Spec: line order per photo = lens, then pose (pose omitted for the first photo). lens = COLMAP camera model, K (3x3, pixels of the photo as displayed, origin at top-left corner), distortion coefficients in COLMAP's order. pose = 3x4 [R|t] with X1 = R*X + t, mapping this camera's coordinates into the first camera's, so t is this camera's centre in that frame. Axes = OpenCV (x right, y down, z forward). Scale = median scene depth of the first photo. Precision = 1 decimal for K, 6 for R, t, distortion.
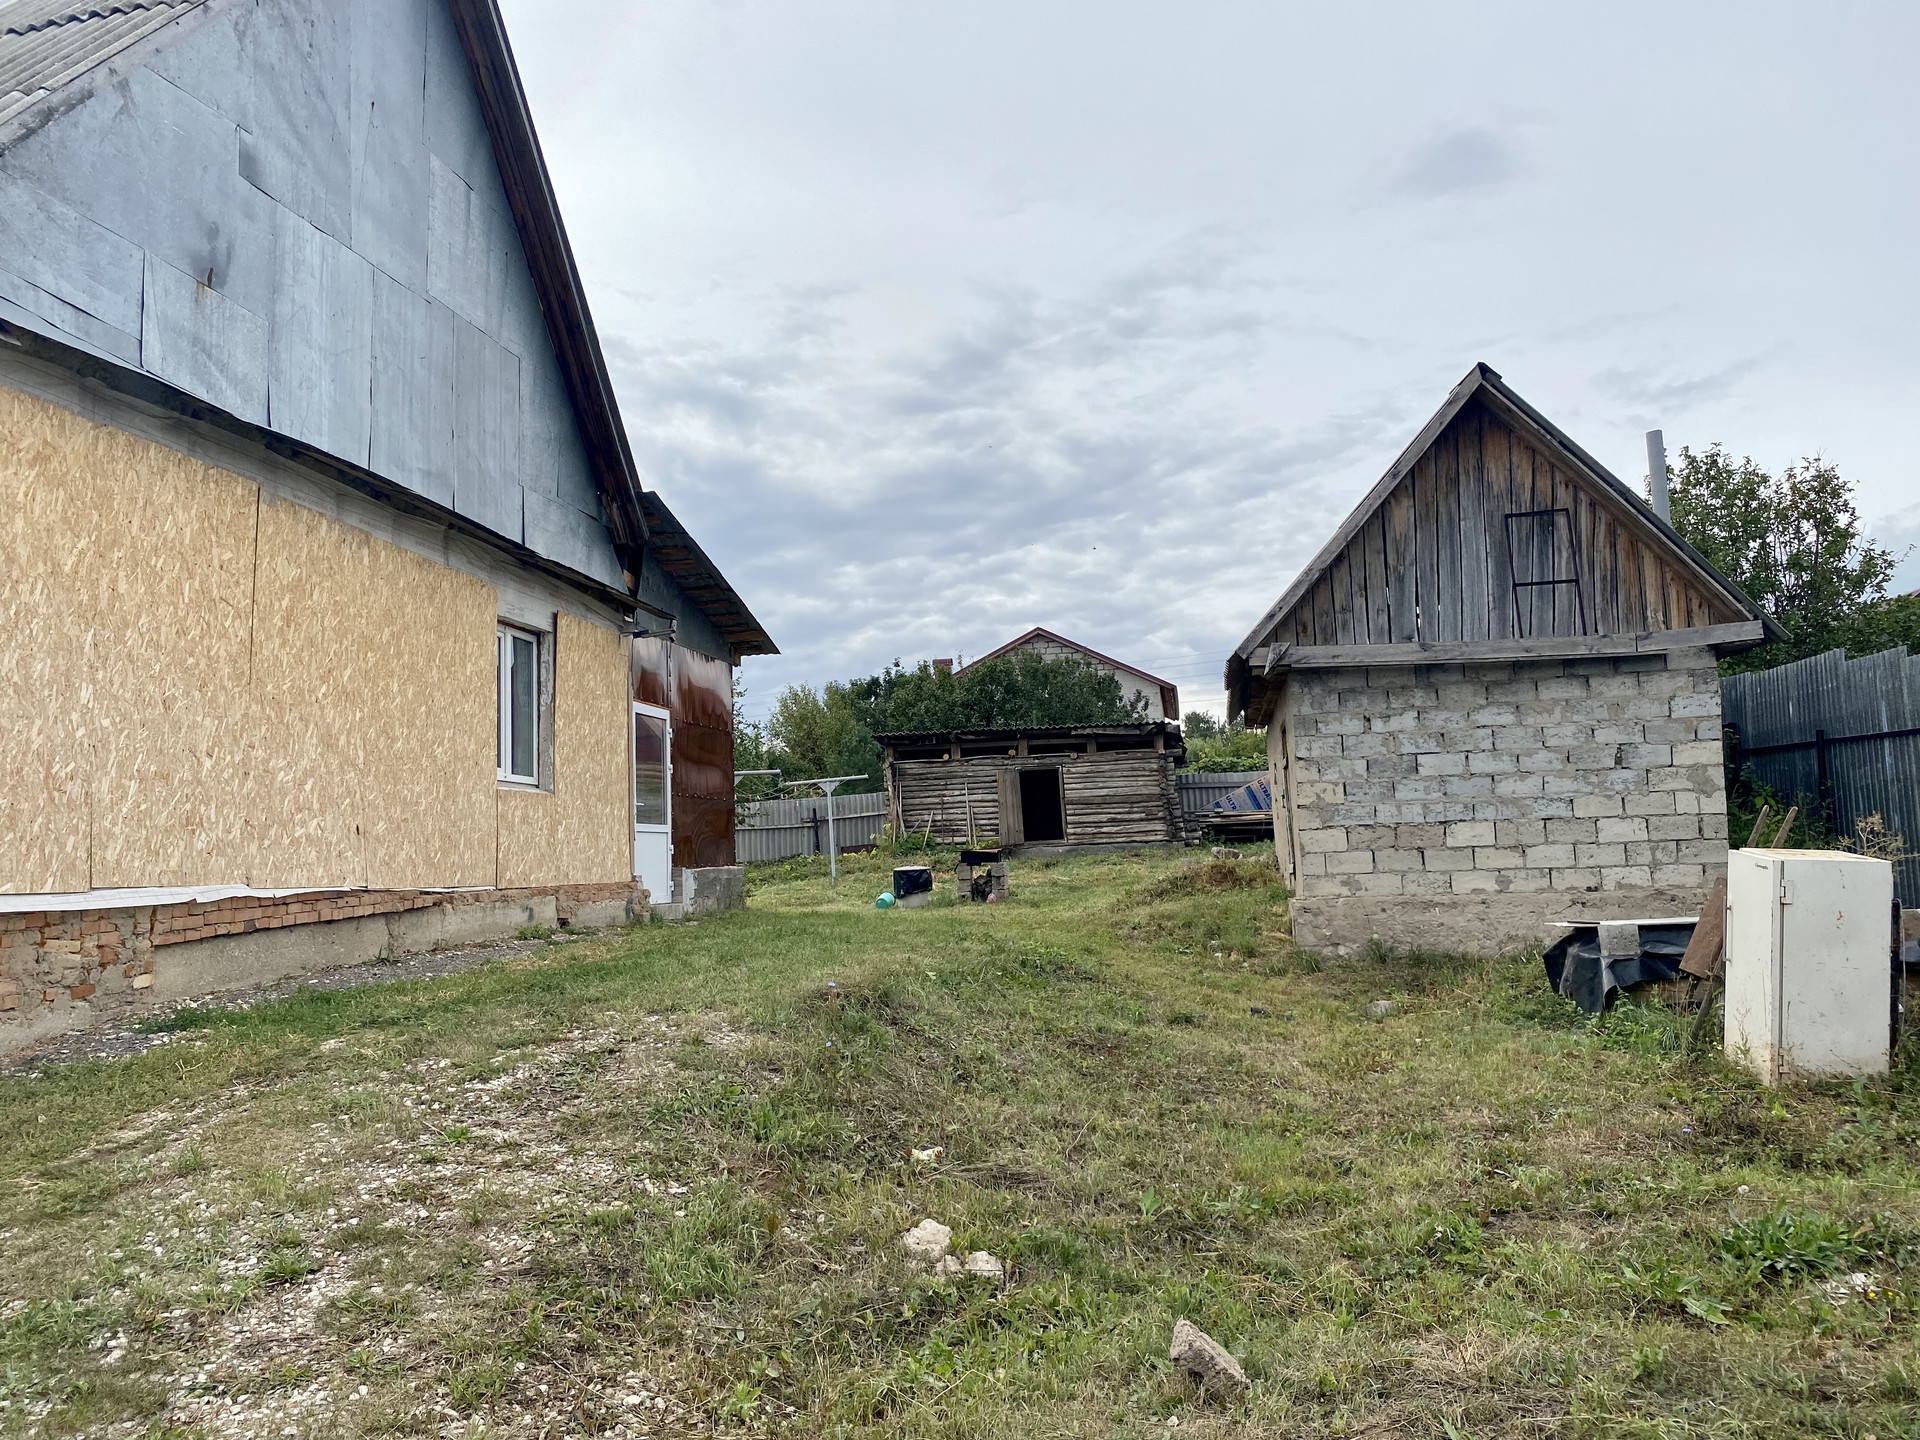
lens RADIAL K [[1449.4, 0, 964.4], [0, 1449.4, 716.1], [0, 0, 1]] dist [0.029582, -0.042541]
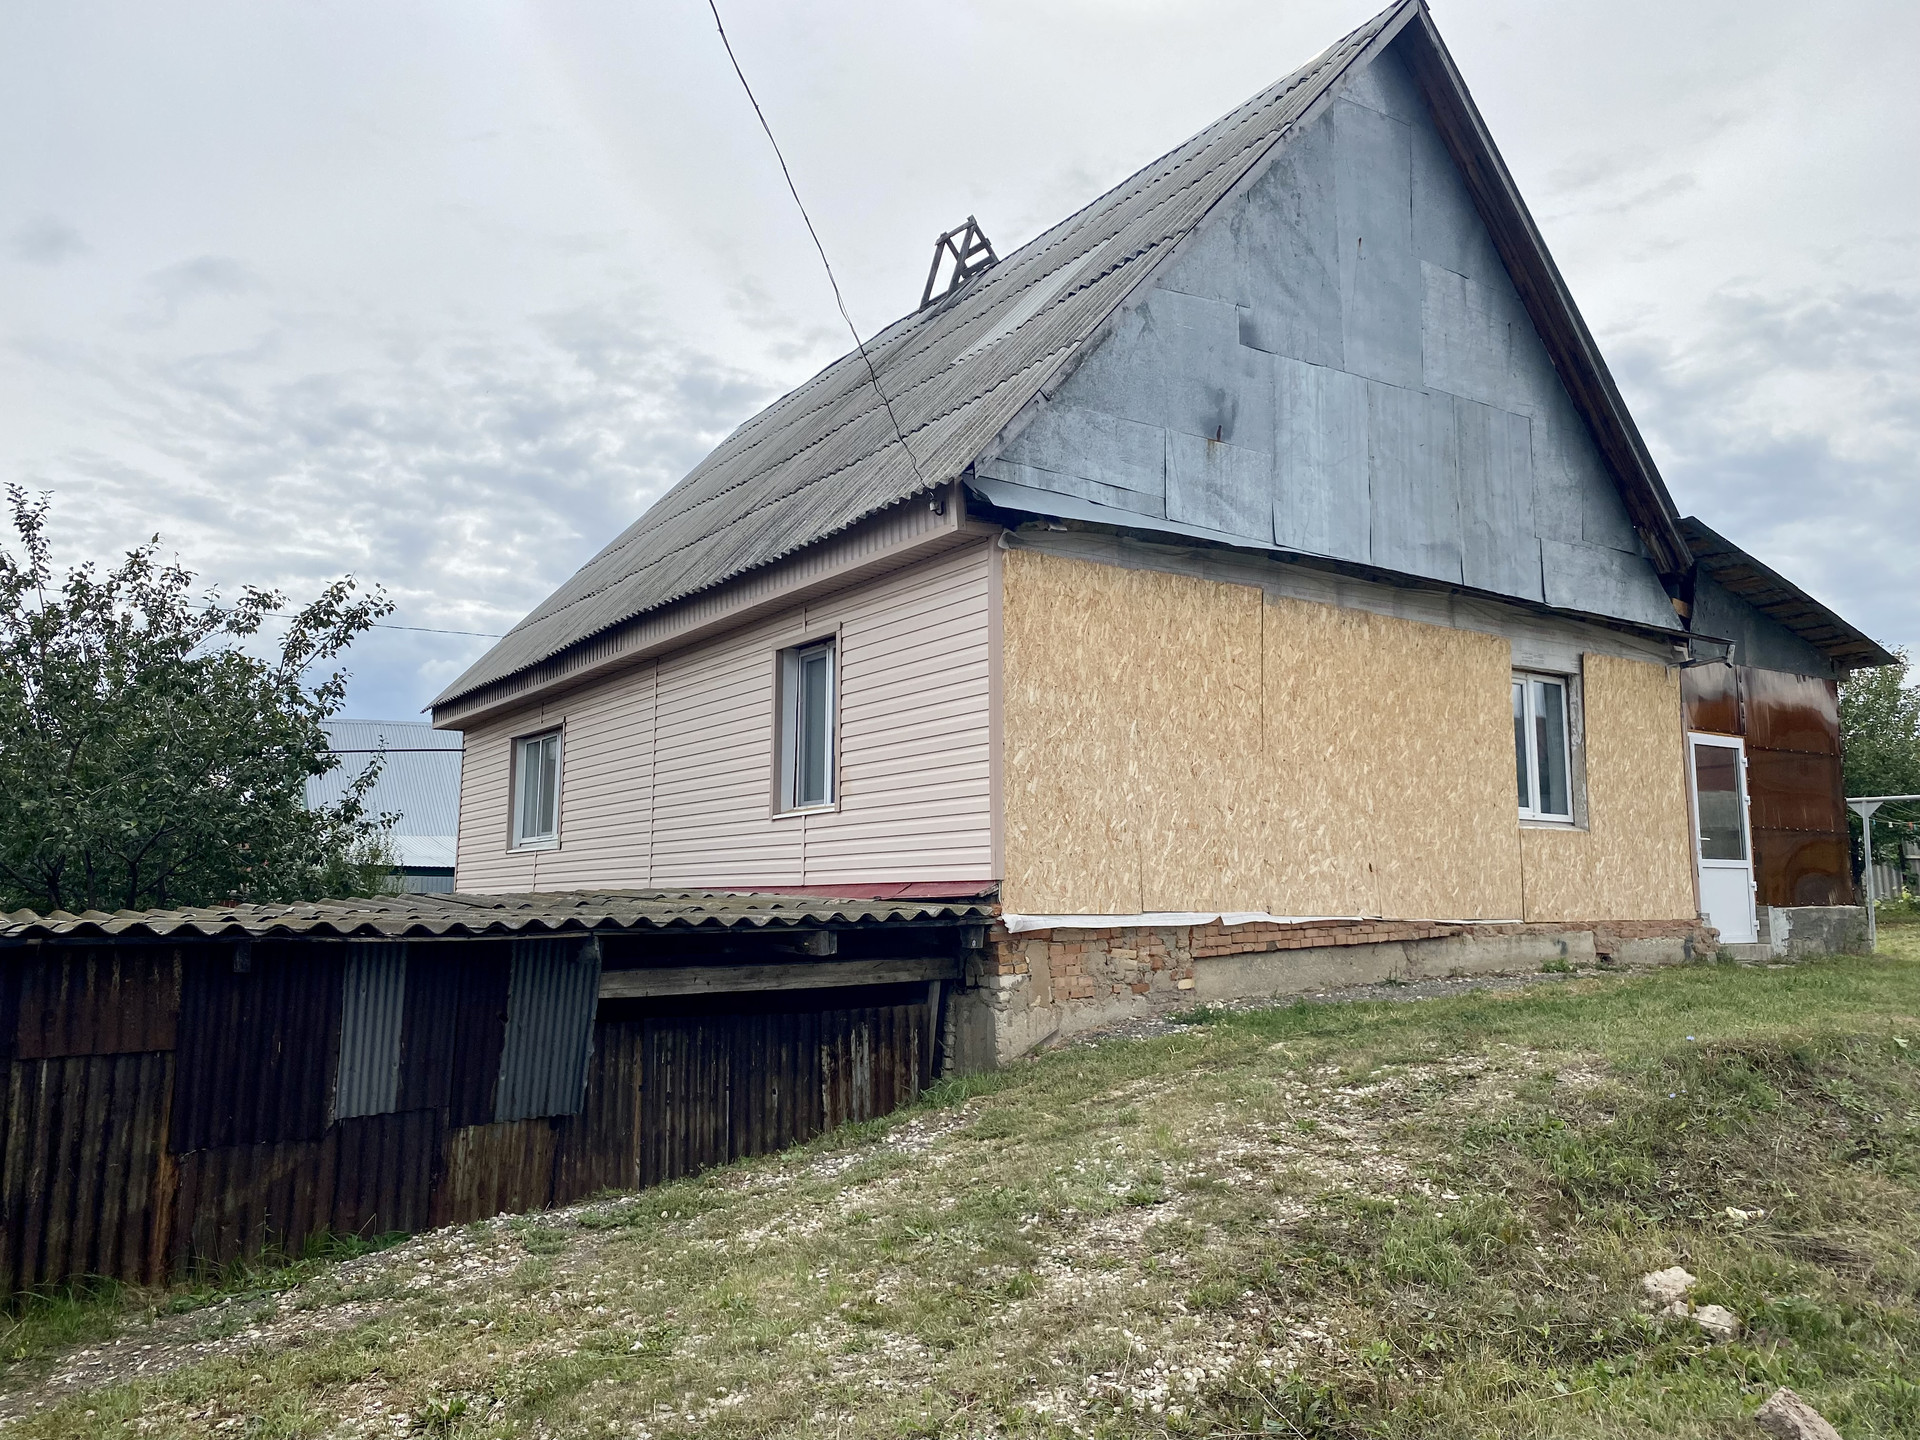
lens RADIAL K [[1449.4, 0, 958.9], [0, 1449.4, 708.5], [0, 0, 1]] dist [0.029582, -0.042541]
pose [[0.692753, -0.065180, -0.718223, 0.216735], [0.052443, 0.997824, -0.039971, -0.021362], [0.719265, -0.009975, 0.694664, -0.048110]]
